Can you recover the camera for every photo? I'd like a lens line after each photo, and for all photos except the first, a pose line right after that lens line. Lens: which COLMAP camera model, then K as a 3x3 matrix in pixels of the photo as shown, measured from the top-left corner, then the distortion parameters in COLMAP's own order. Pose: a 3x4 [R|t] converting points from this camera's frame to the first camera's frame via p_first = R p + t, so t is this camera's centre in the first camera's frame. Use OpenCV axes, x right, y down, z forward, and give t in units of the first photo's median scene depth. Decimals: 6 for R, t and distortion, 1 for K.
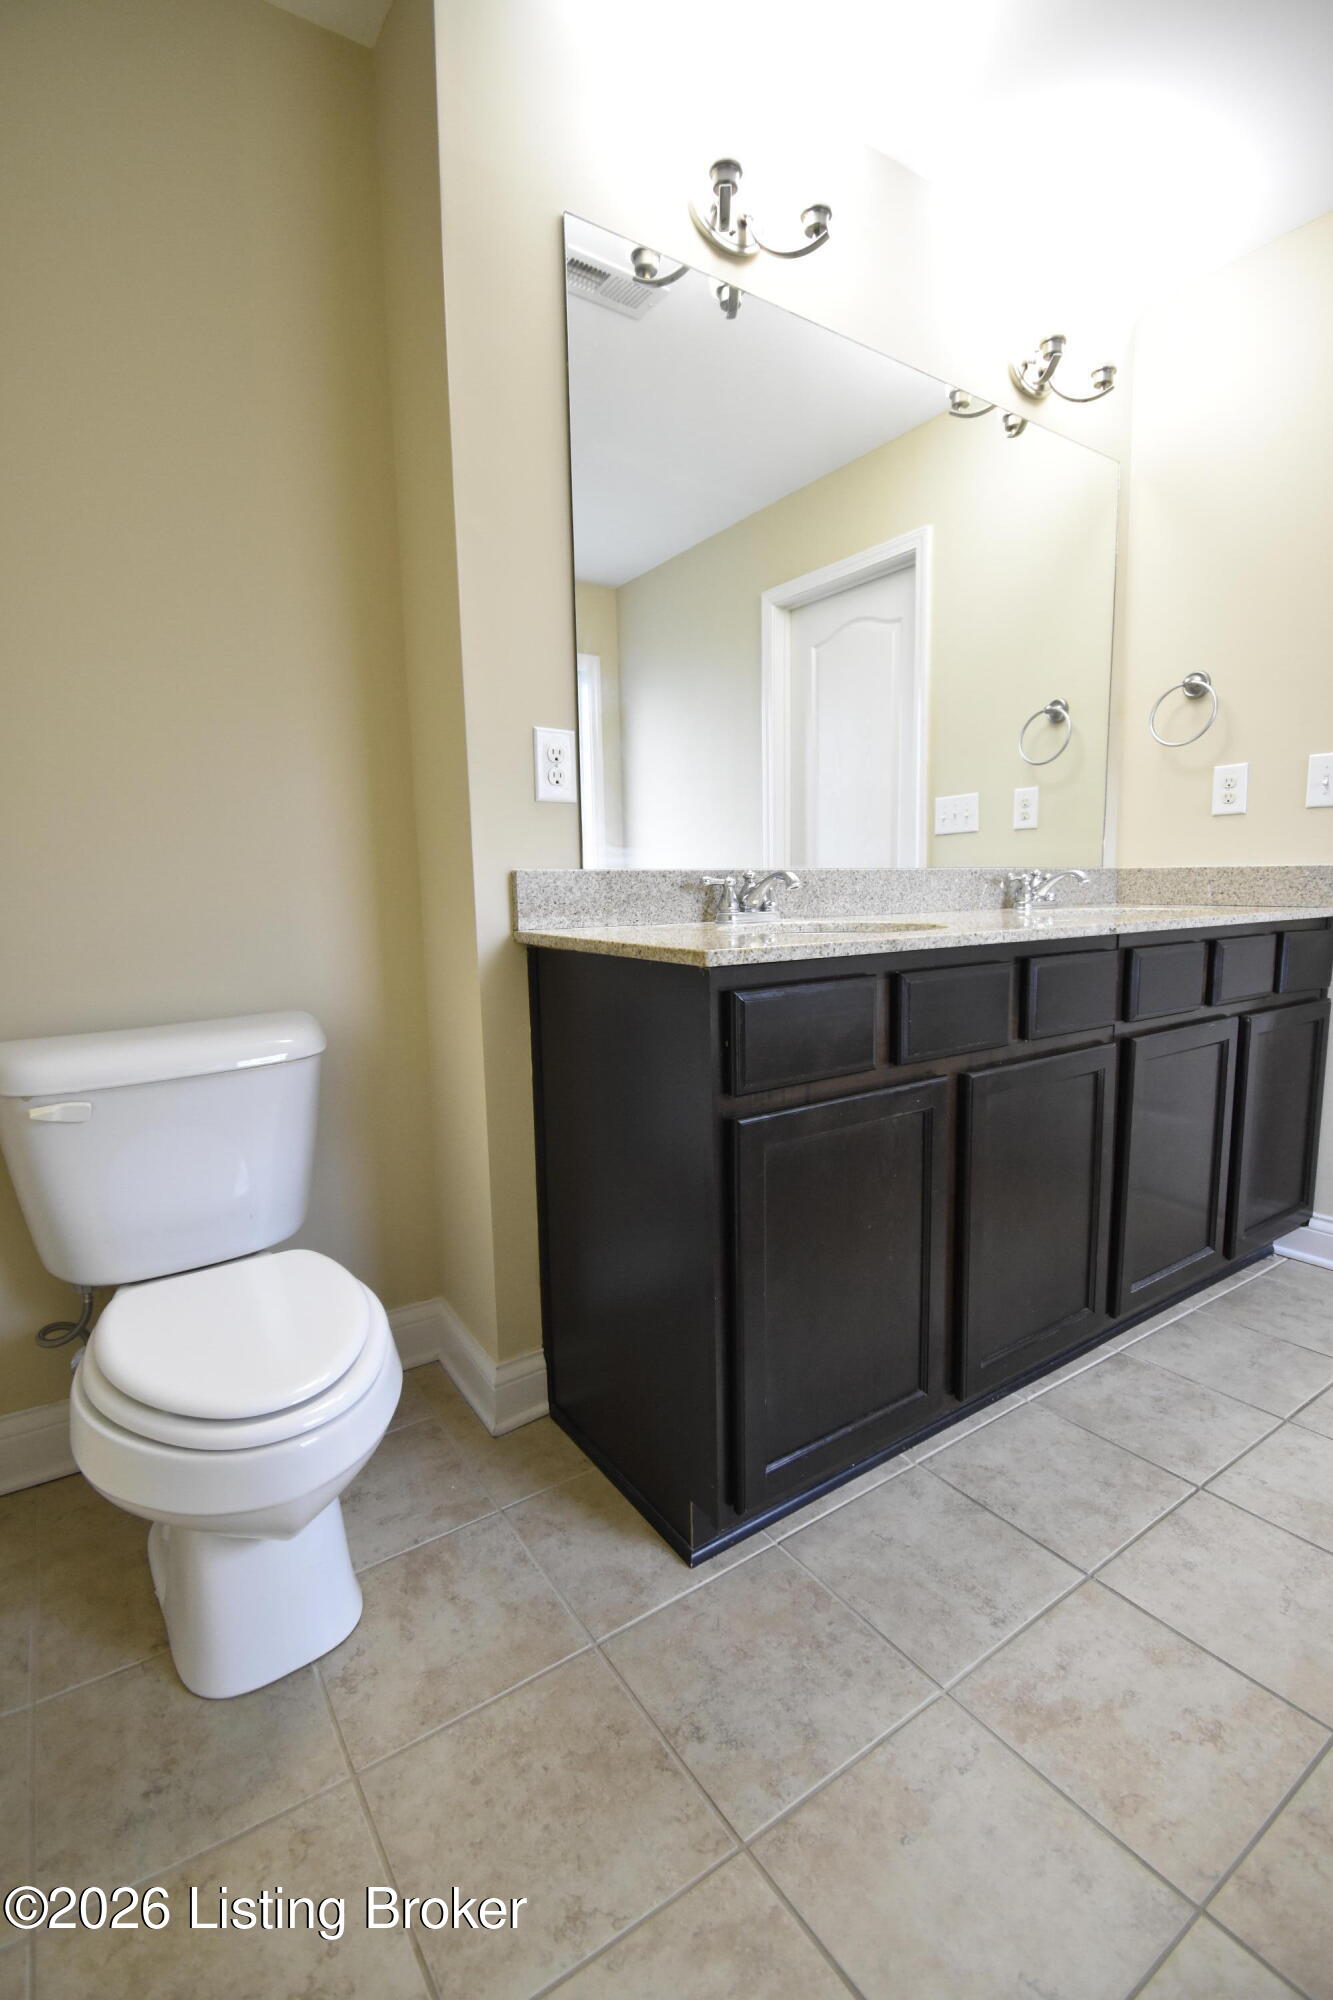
lens RADIAL K [[881.8, 0, 666.5], [0, 881.8, 1000.0], [0, 0, 1]] dist [0.022505, -0.029275]
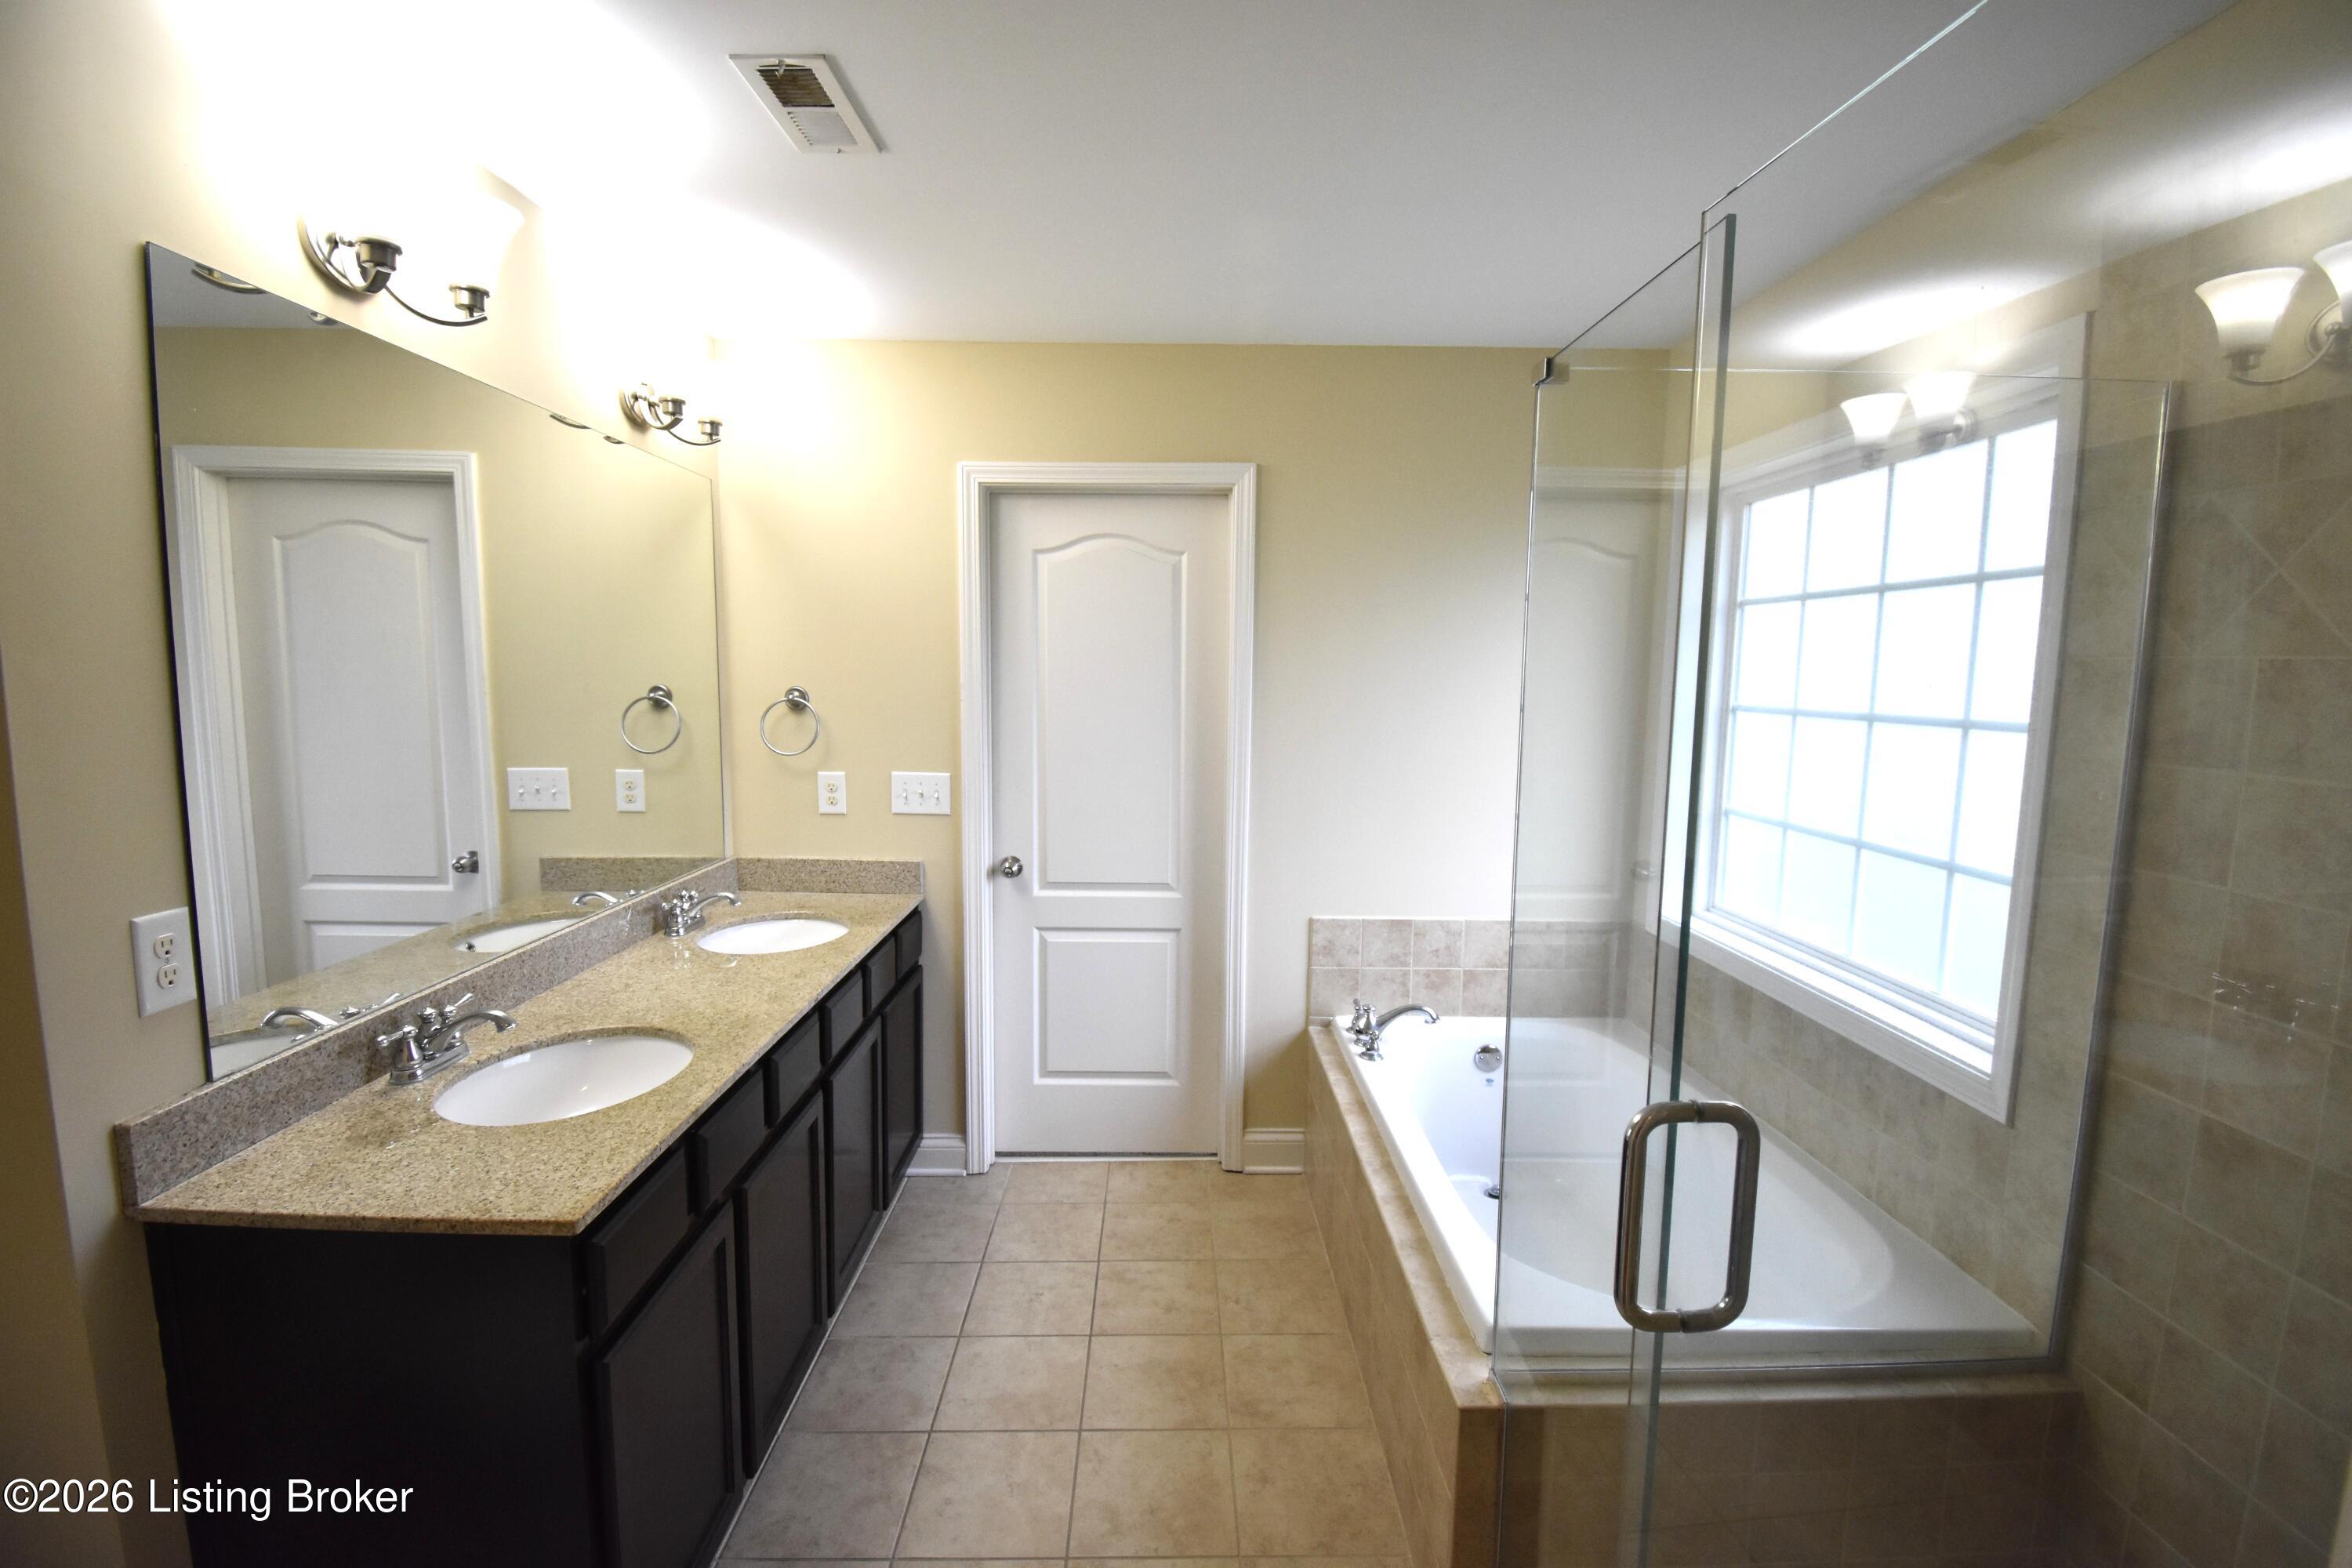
lens RADIAL K [[1053.2, 0, 1180.8], [0, 1053.2, 787.6], [0, 0, 1]] dist [0.013489, -0.024534]
pose [[0.541797, -0.071233, 0.837486, -0.341439], [0.085864, 0.995880, 0.029157, -0.322964], [-0.836112, 0.056112, 0.545681, -0.156951]]
